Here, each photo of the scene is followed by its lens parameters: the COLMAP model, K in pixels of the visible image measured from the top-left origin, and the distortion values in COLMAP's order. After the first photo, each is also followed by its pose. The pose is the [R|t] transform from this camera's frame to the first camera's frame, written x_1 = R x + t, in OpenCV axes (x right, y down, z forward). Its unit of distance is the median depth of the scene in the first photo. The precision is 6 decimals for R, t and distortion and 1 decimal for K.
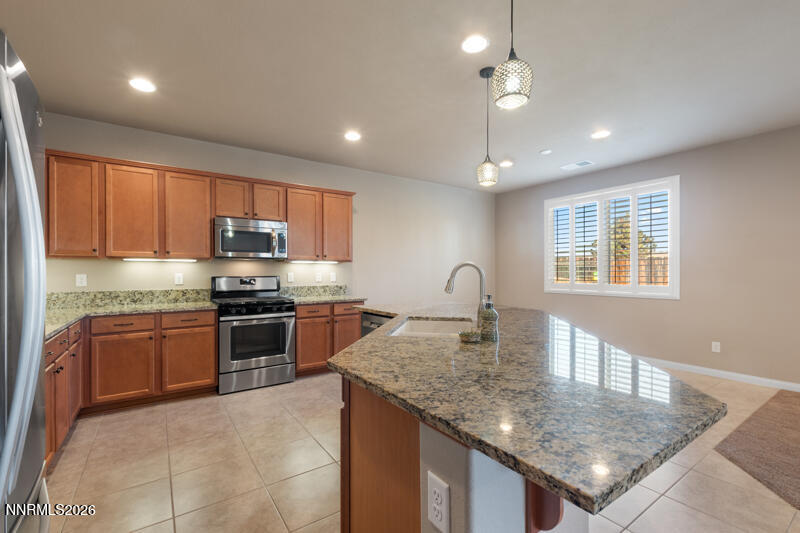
lens RADIAL K [[350.7, 0, 401.5], [0, 350.7, 271.2], [0, 0, 1]] dist [0.014173, -0.004068]
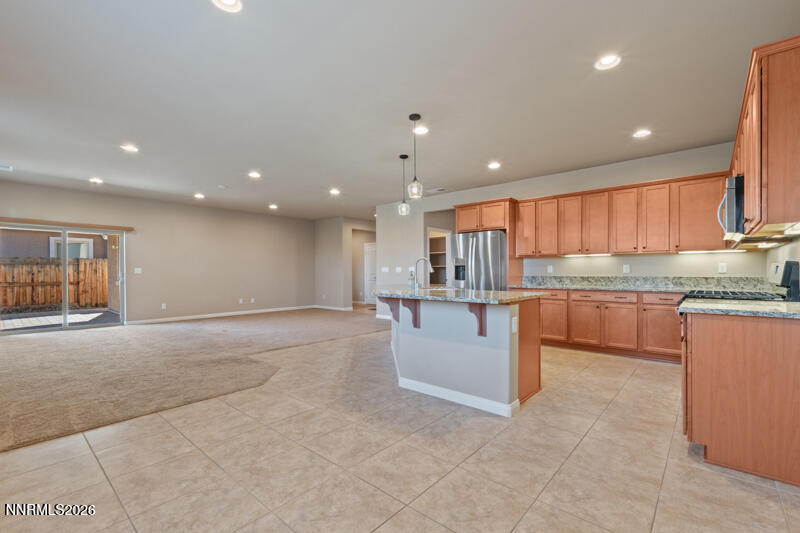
lens RADIAL K [[350.7, 0, 397.9], [0, 350.7, 276.0], [0, 0, 1]] dist [0.014173, -0.004068]
pose [[-0.970566, 0.005186, -0.240779, 0.428162], [0.003403, 0.999964, 0.007823, 0.034567], [0.240811, 0.006774, -0.970548, 1.545457]]
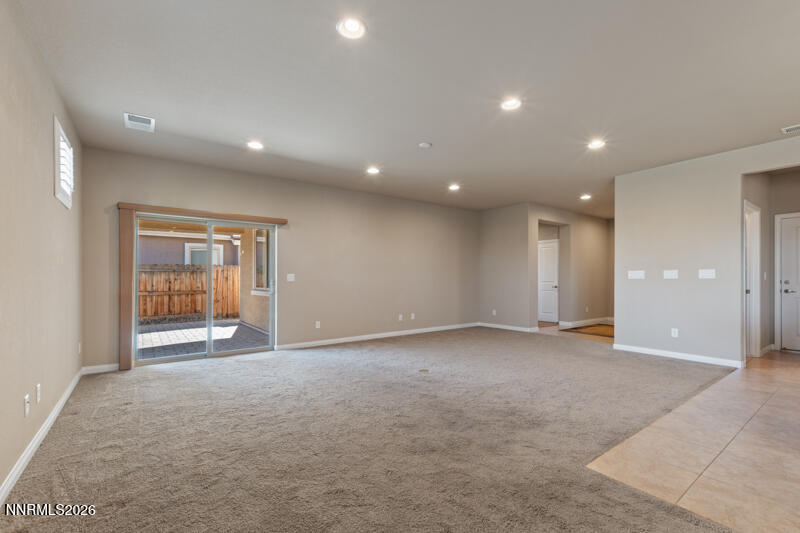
lens RADIAL K [[350.7, 0, 403.8], [0, 350.7, 278.5], [0, 0, 1]] dist [0.014173, -0.004068]
pose [[-0.999298, 0.005064, -0.037118, 0.930763], [0.005352, 0.999956, -0.007659, 0.033683], [0.037078, -0.007853, -0.999282, 0.790168]]
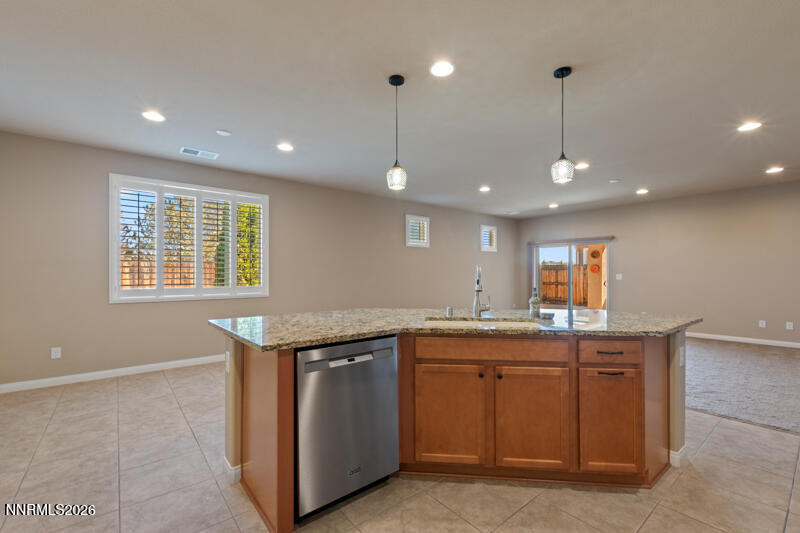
lens RADIAL K [[350.7, 0, 400.6], [0, 350.7, 274.4], [0, 0, 1]] dist [0.014173, -0.004068]
pose [[-0.079701, 0.001228, 0.996818, -0.520250], [-0.000506, 0.999999, -0.001272, 0.004809], [-0.996819, -0.000606, -0.079700, 0.708283]]
